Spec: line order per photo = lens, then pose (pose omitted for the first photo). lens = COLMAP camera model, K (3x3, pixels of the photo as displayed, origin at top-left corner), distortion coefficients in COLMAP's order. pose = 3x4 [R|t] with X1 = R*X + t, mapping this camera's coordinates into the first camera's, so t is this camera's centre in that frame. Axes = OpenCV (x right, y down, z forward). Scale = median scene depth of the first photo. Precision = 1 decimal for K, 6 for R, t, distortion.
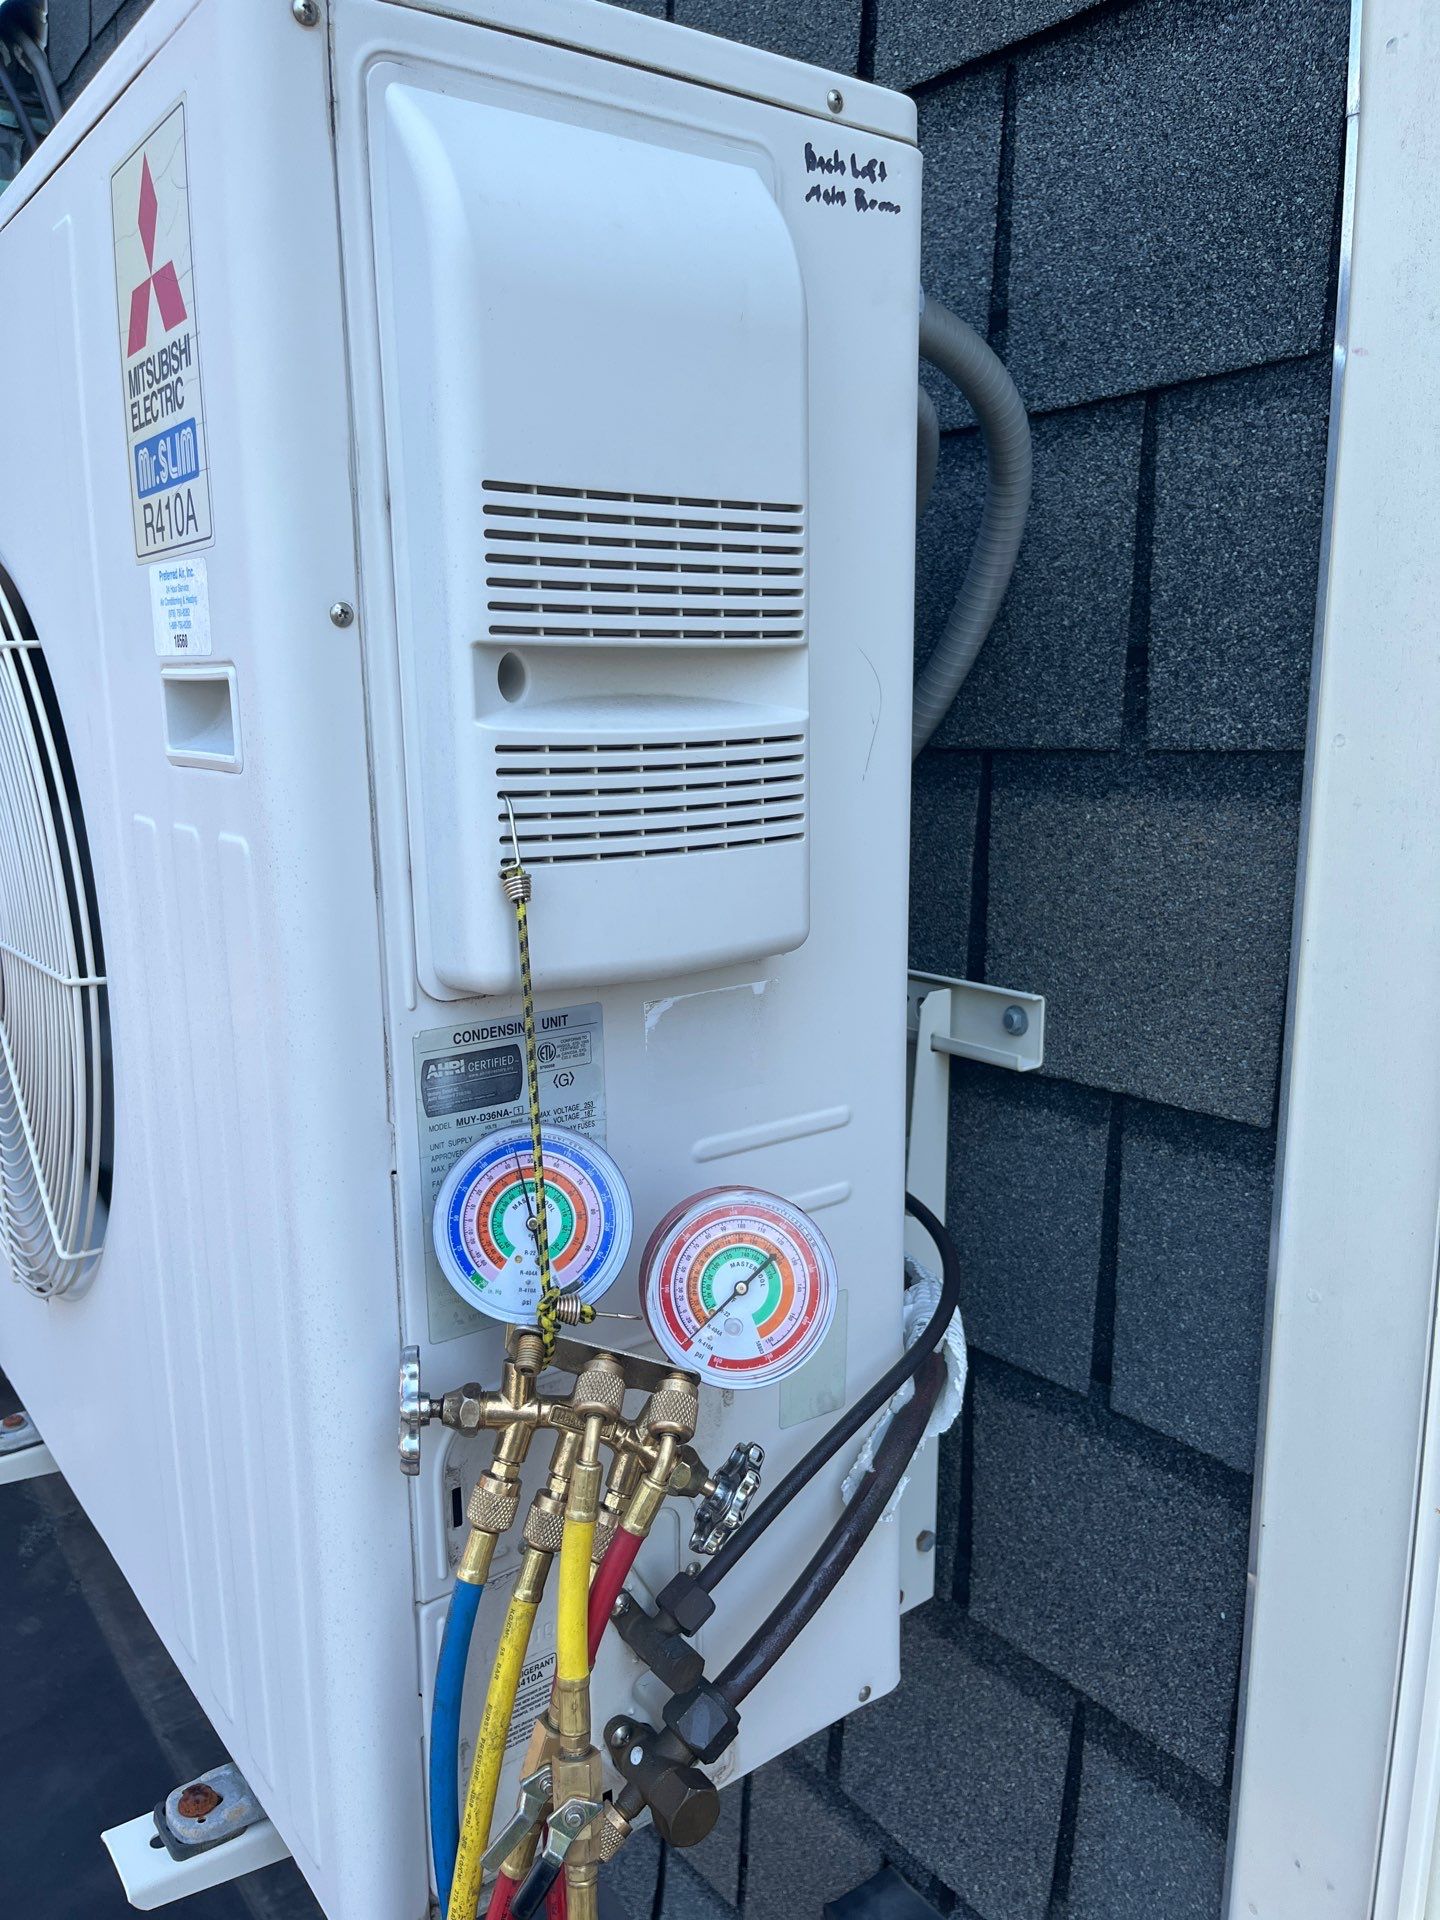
lens RADIAL K [[1442.7, 0, 703.5], [0, 1442.7, 959.5], [0, 0, 1]] dist [0.020892, -0.008736]
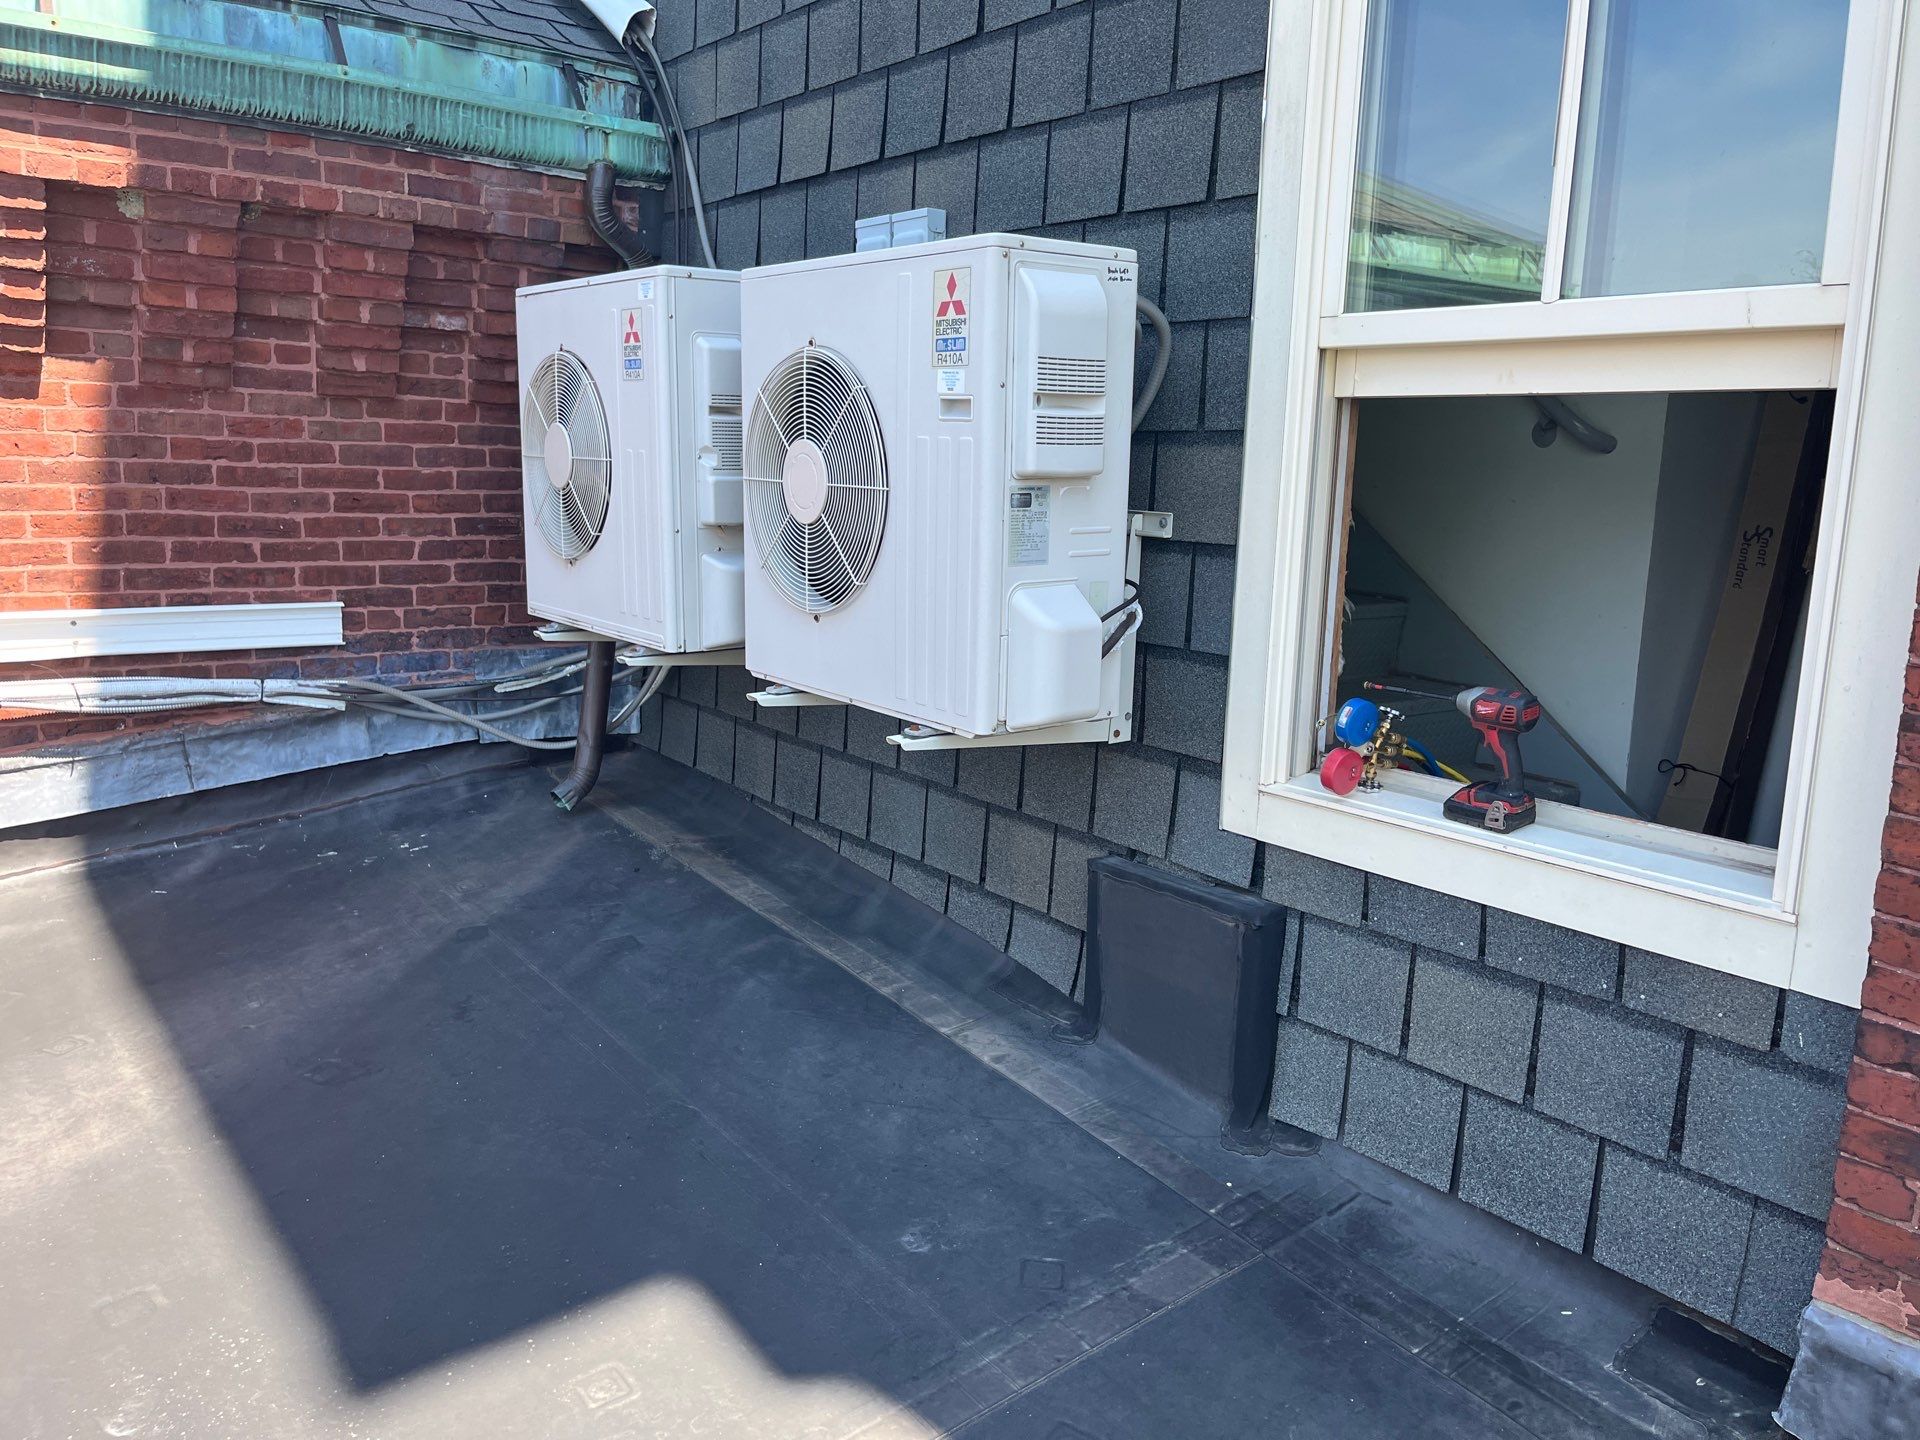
lens RADIAL K [[1442.7, 0, 976.4], [0, 1442.7, 728.5], [0, 0, 1]] dist [0.020892, -0.008736]
pose [[0.998893, 0.023124, 0.040958, -0.324457], [-0.023967, 0.999509, 0.020195, 0.478323], [-0.040471, -0.021154, 0.998957, -2.267980]]
